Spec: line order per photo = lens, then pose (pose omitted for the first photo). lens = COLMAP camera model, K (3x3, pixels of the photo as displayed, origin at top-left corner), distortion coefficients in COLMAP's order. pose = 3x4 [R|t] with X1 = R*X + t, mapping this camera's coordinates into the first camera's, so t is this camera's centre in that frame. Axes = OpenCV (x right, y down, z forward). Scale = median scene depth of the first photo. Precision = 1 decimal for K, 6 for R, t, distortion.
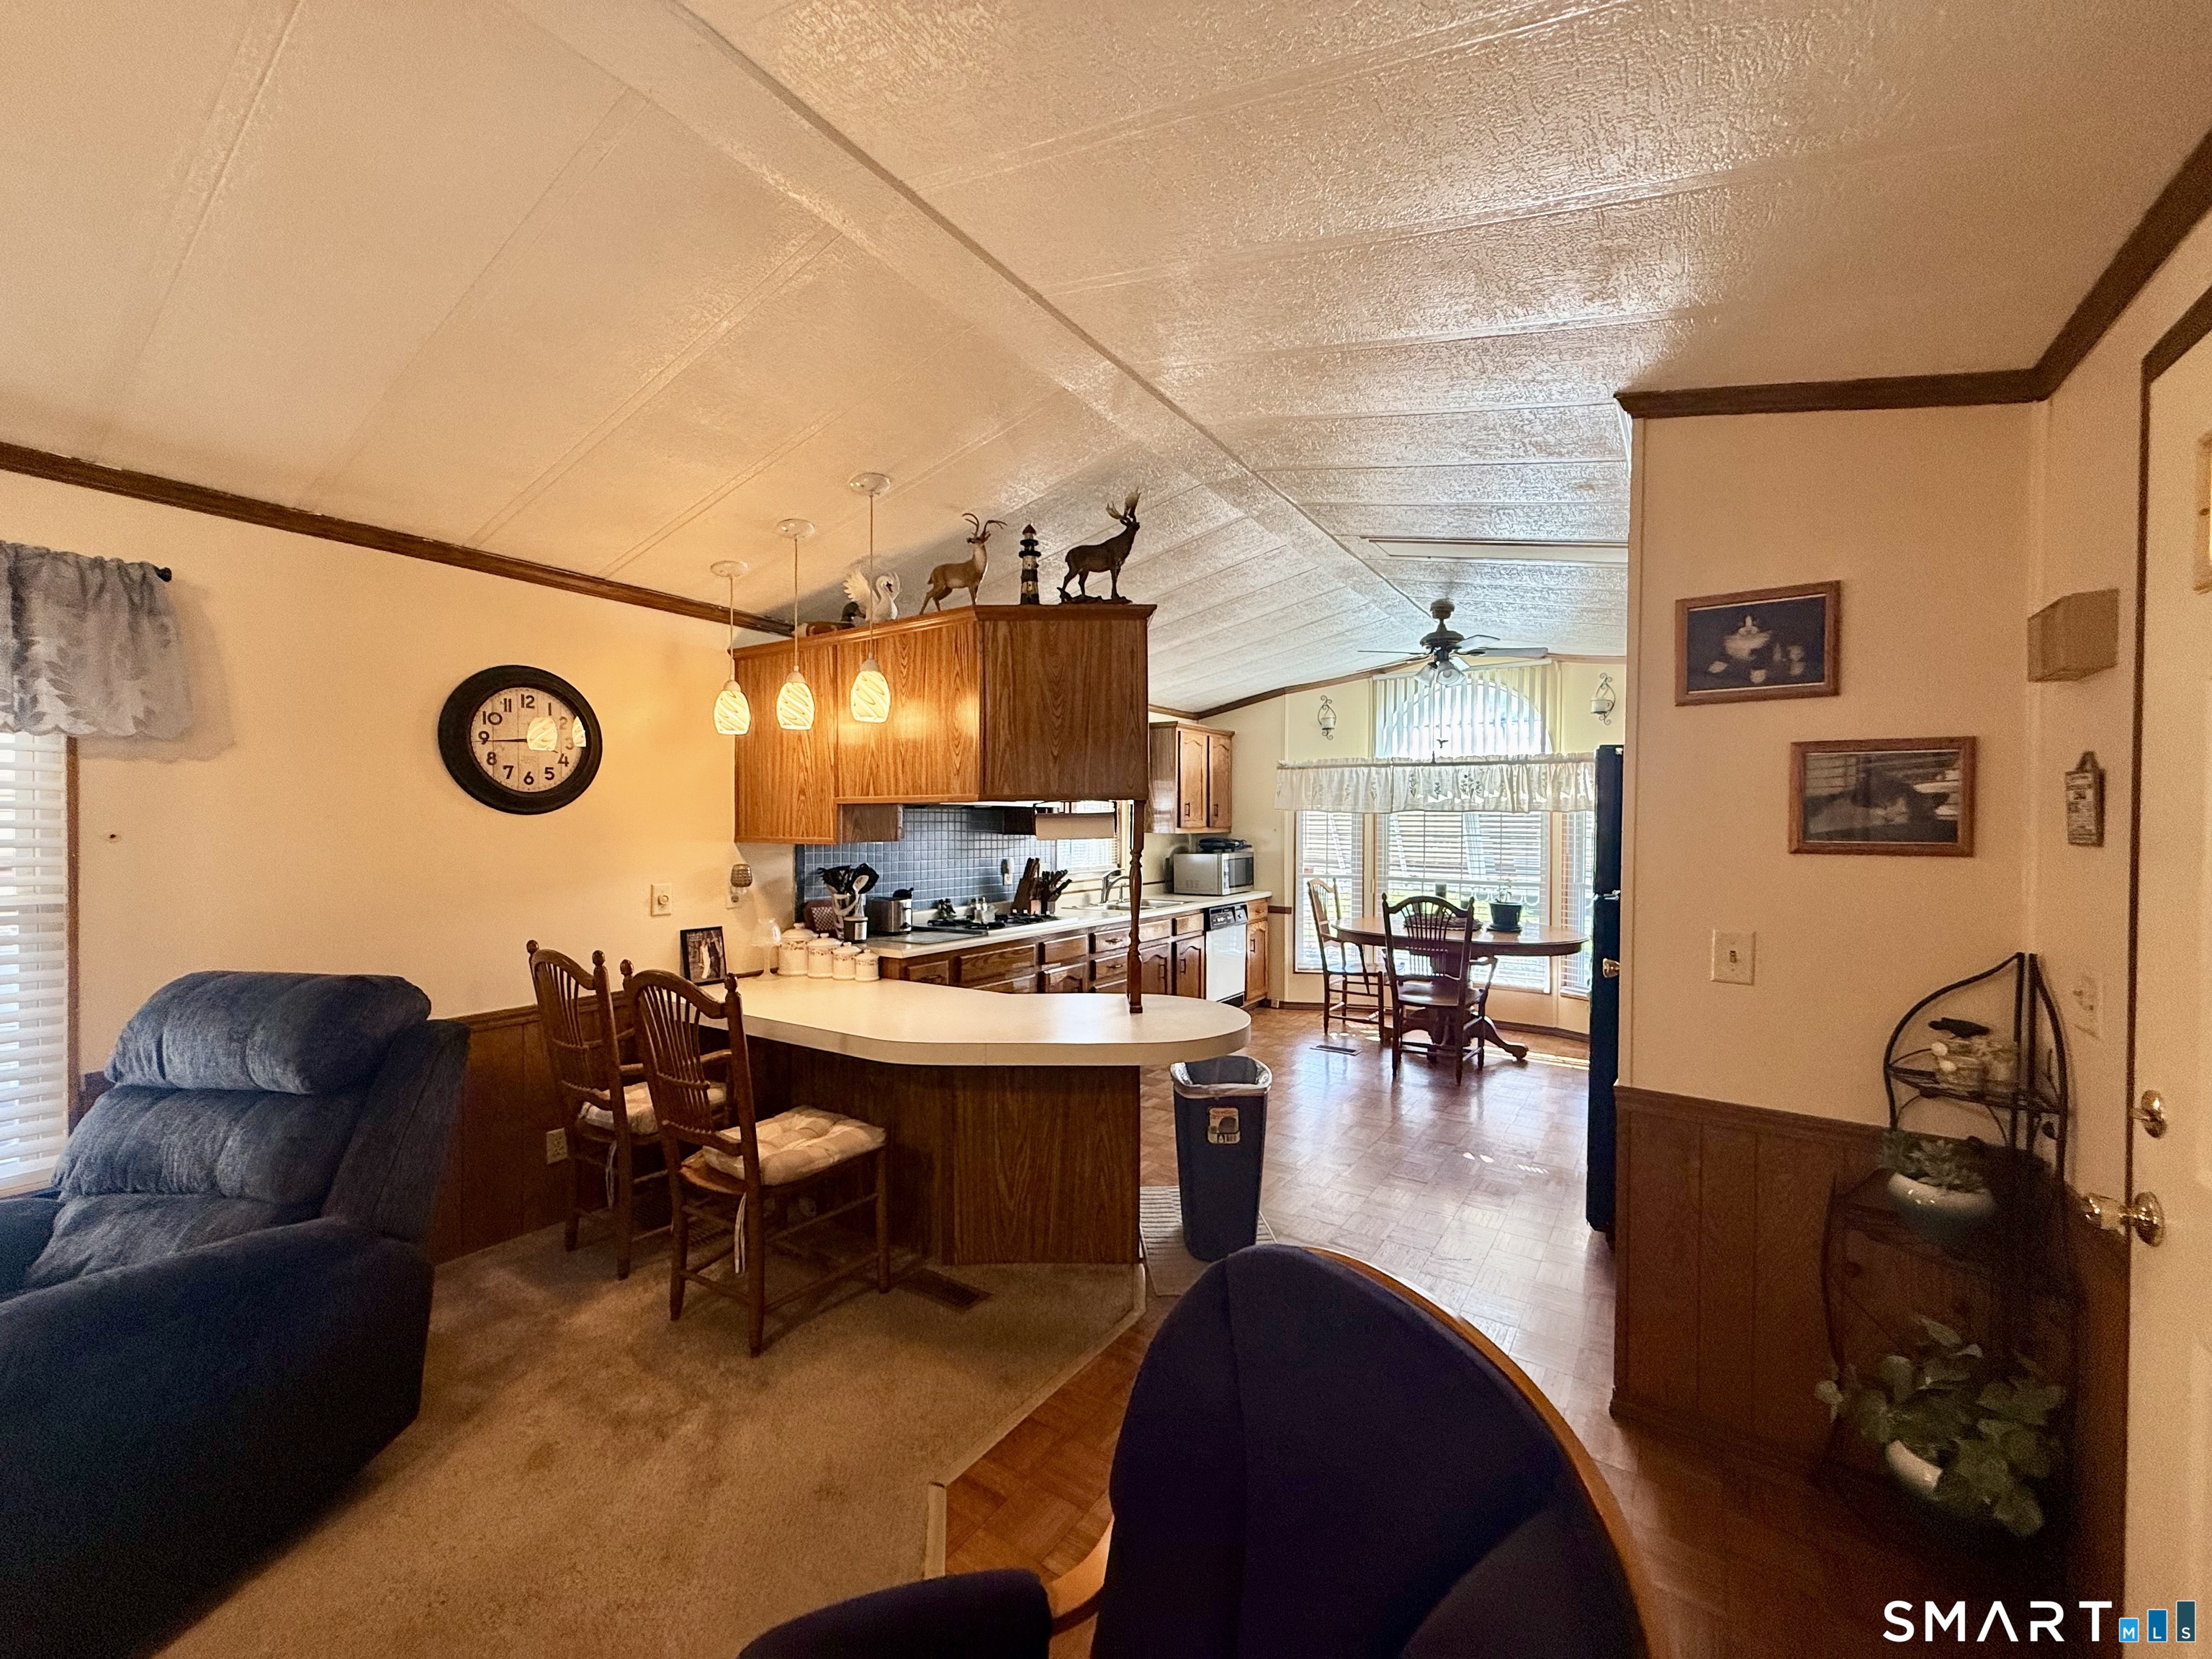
lens RADIAL K [[884.2, 0, 1097.3], [0, 884.2, 831.4], [0, 0, 1]] dist [0.002787, 0.000336]
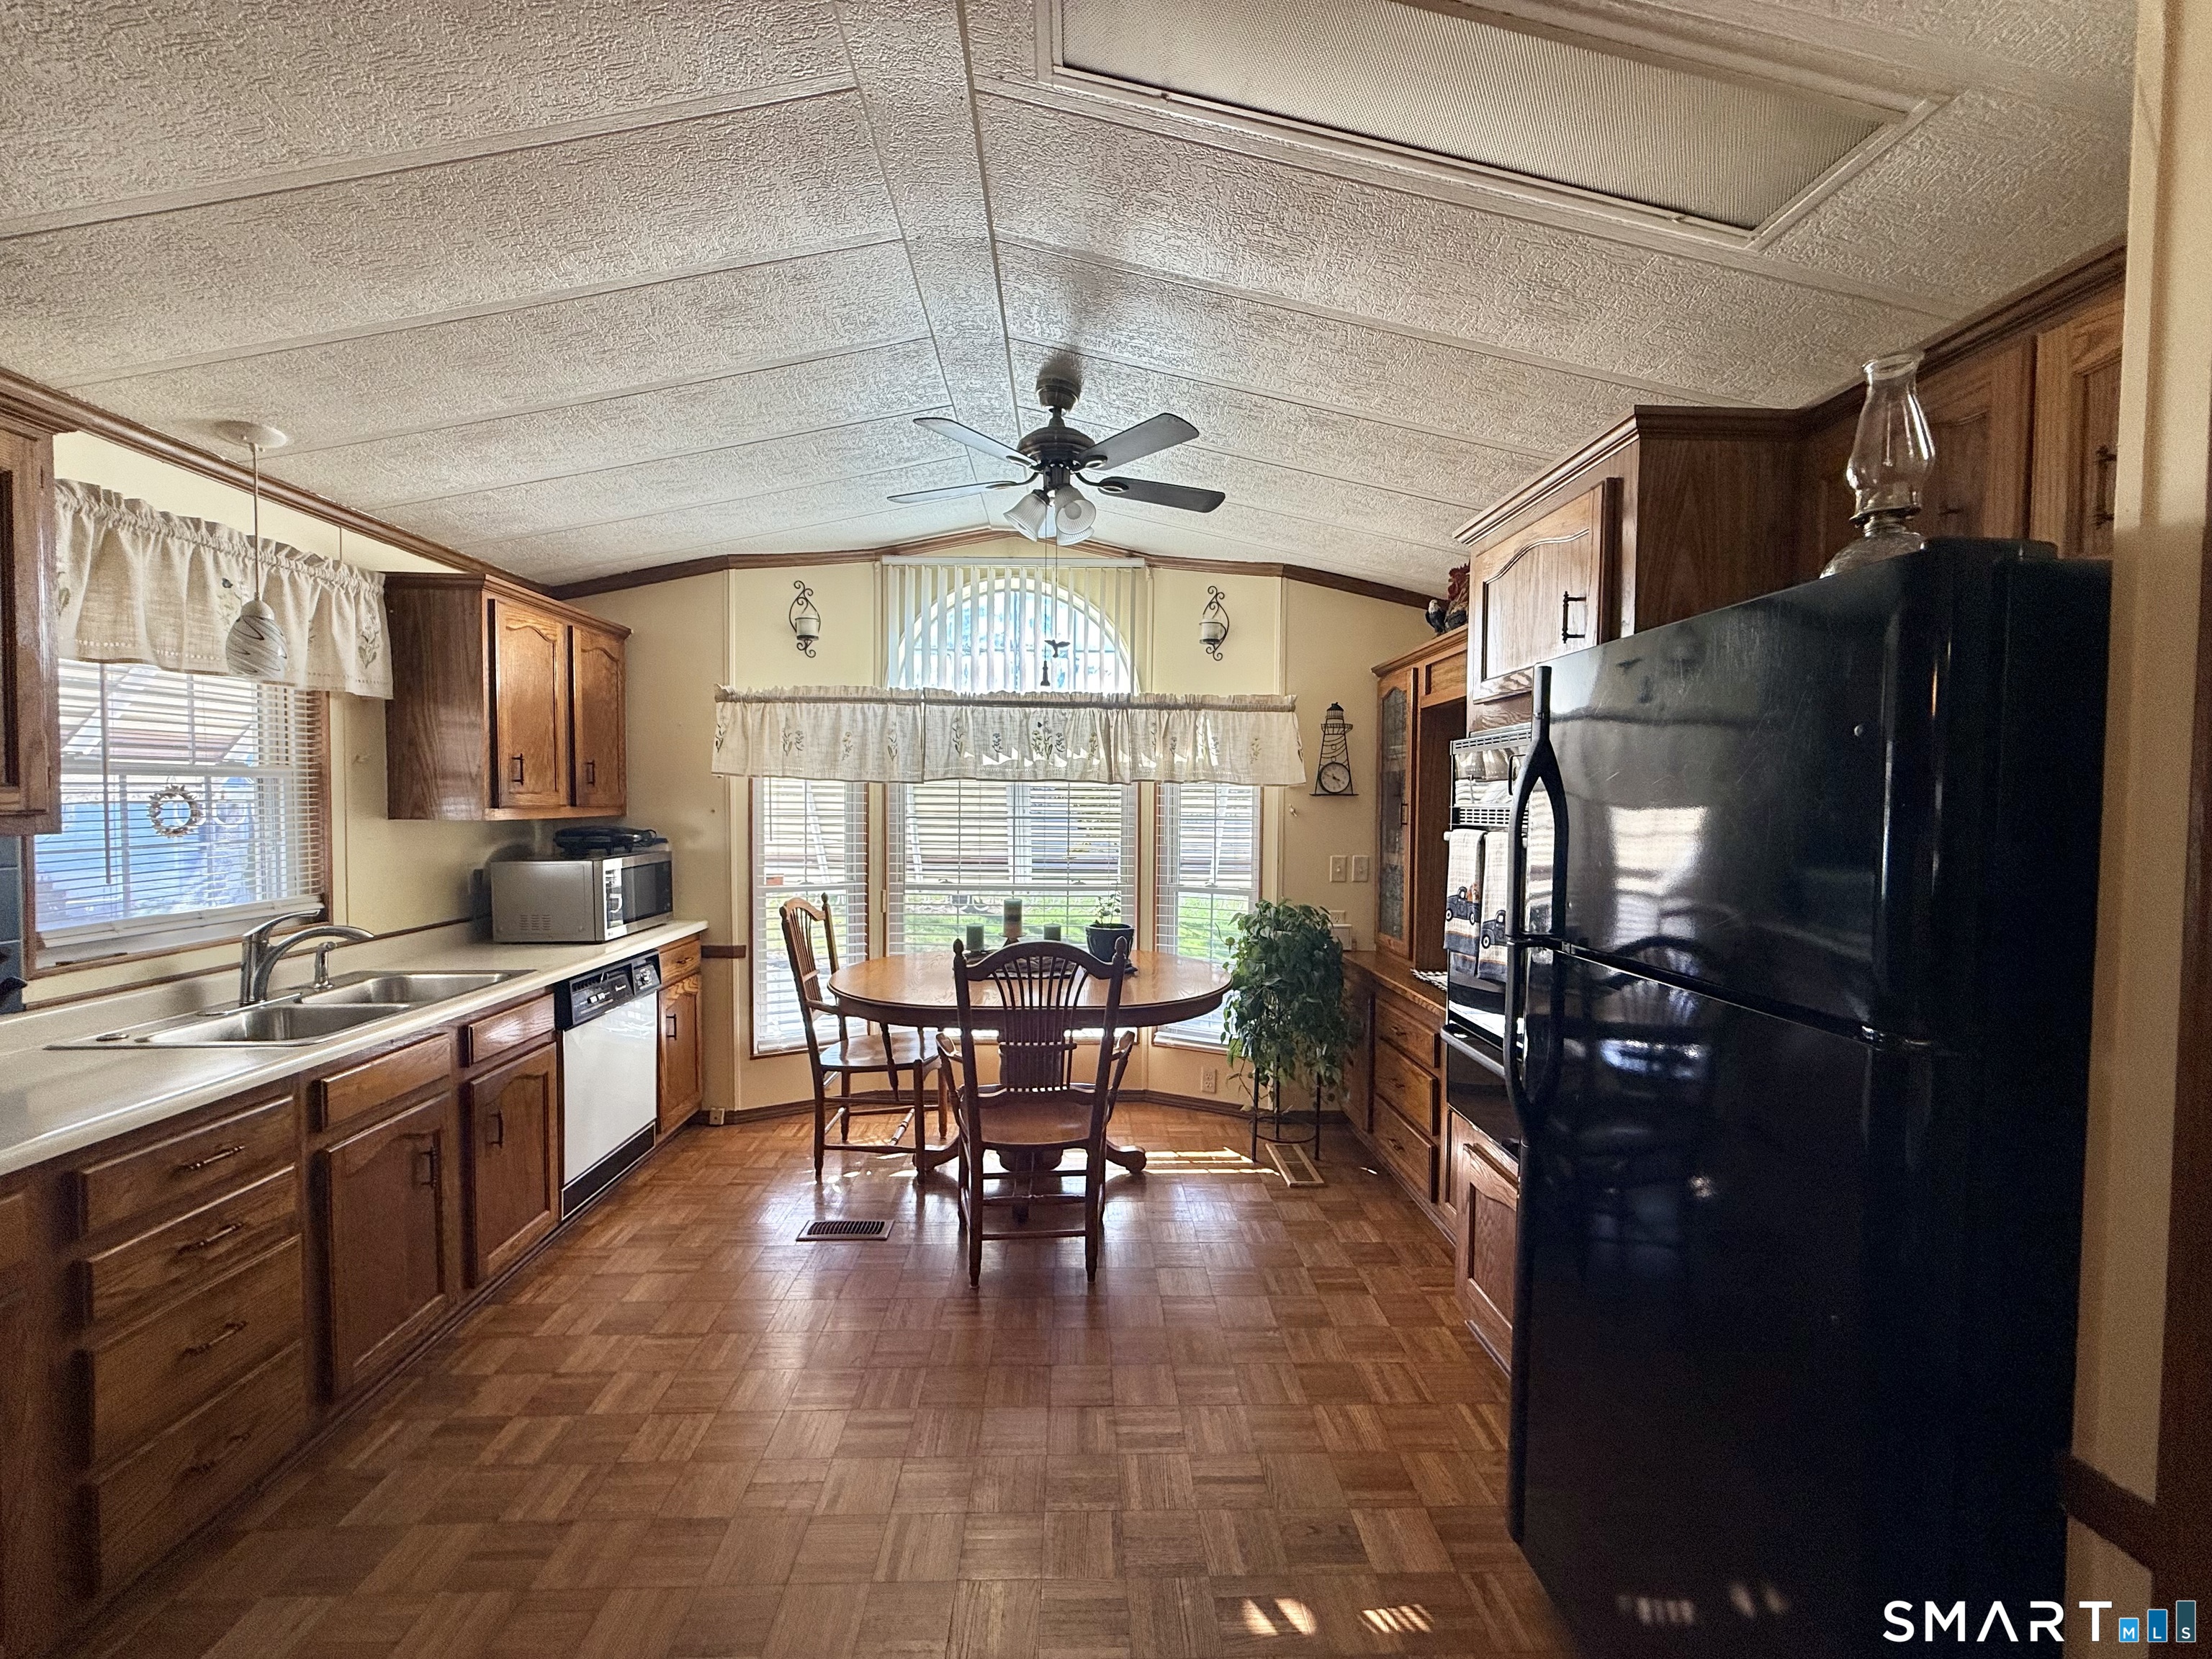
lens RADIAL K [[884.2, 0, 1097.3], [0, 884.2, 831.4], [0, 0, 1]] dist [0.002787, 0.000336]
pose [[0.813260, -0.017689, 0.581631, 0.077345], [0.003435, 0.999666, 0.025600, -0.002484], [-0.581890, -0.018822, 0.813050, 0.426737]]
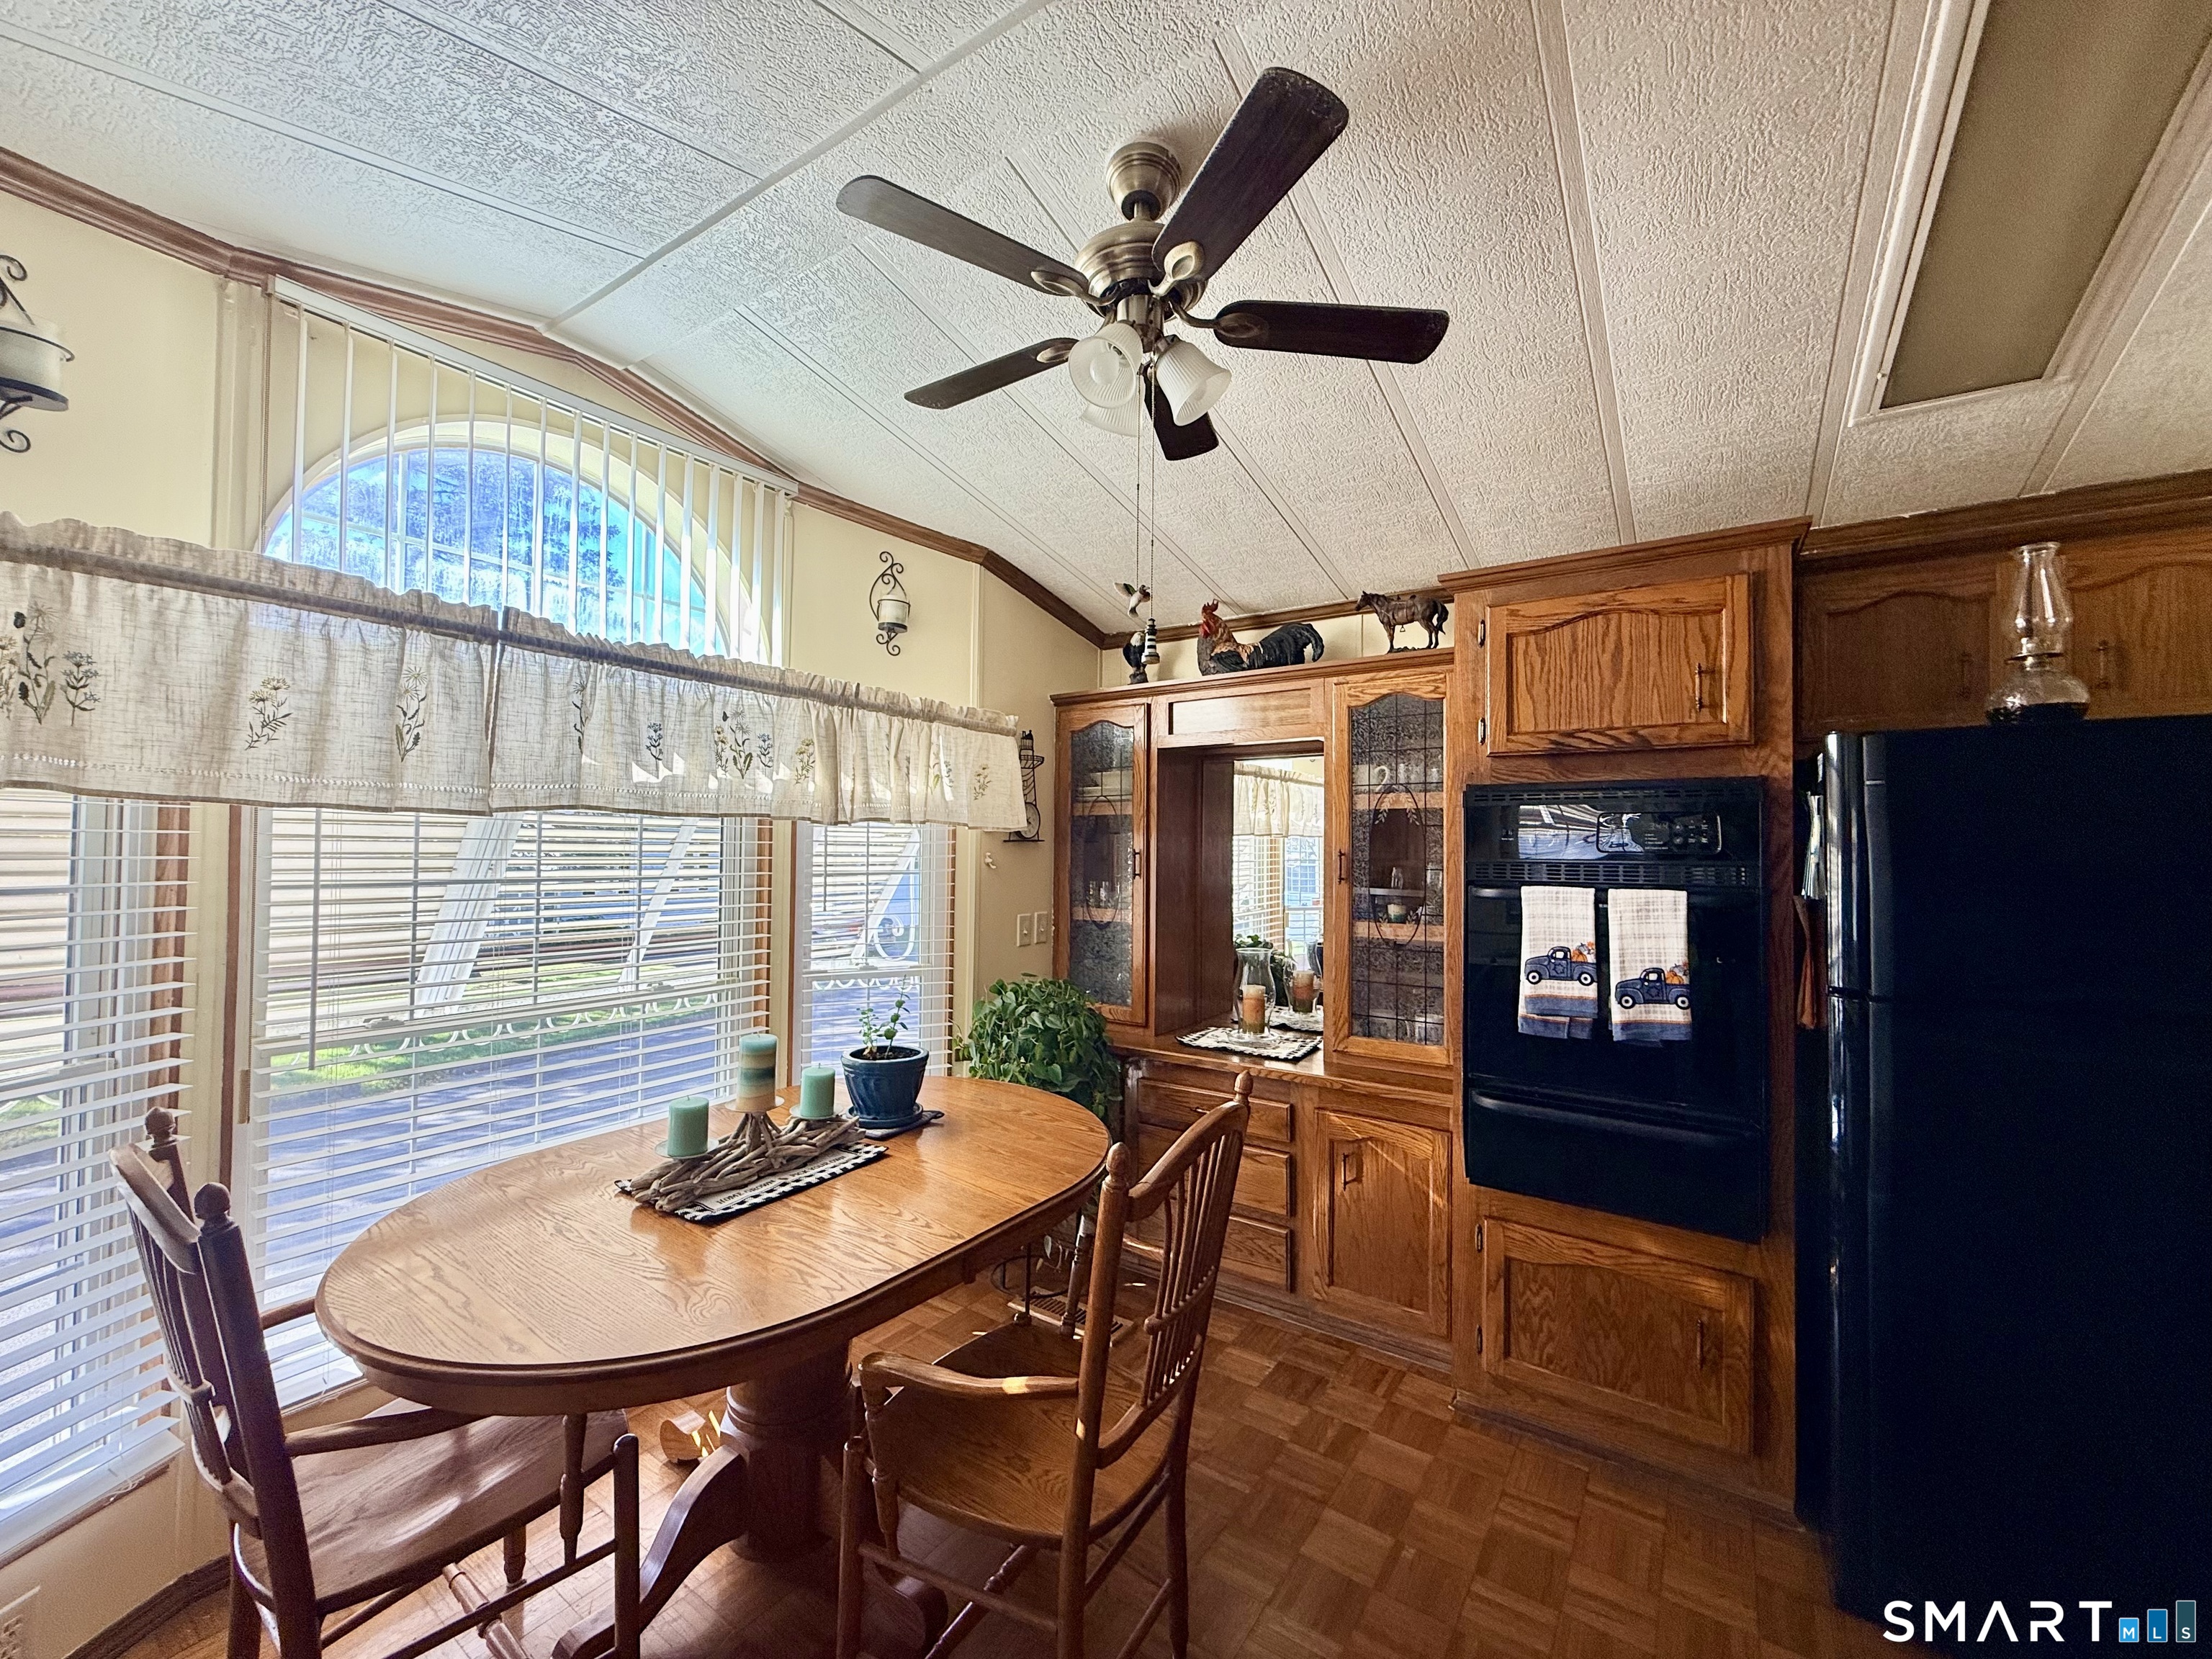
lens RADIAL K [[884.2, 0, 1097.3], [0, 884.2, 831.4], [0, 0, 1]] dist [0.002787, 0.000336]
pose [[0.016093, 0.009659, 0.999824, 0.060407], [-0.000868, 0.999953, -0.009646, -0.012144], [-0.999870, -0.000712, 0.016101, 0.774596]]
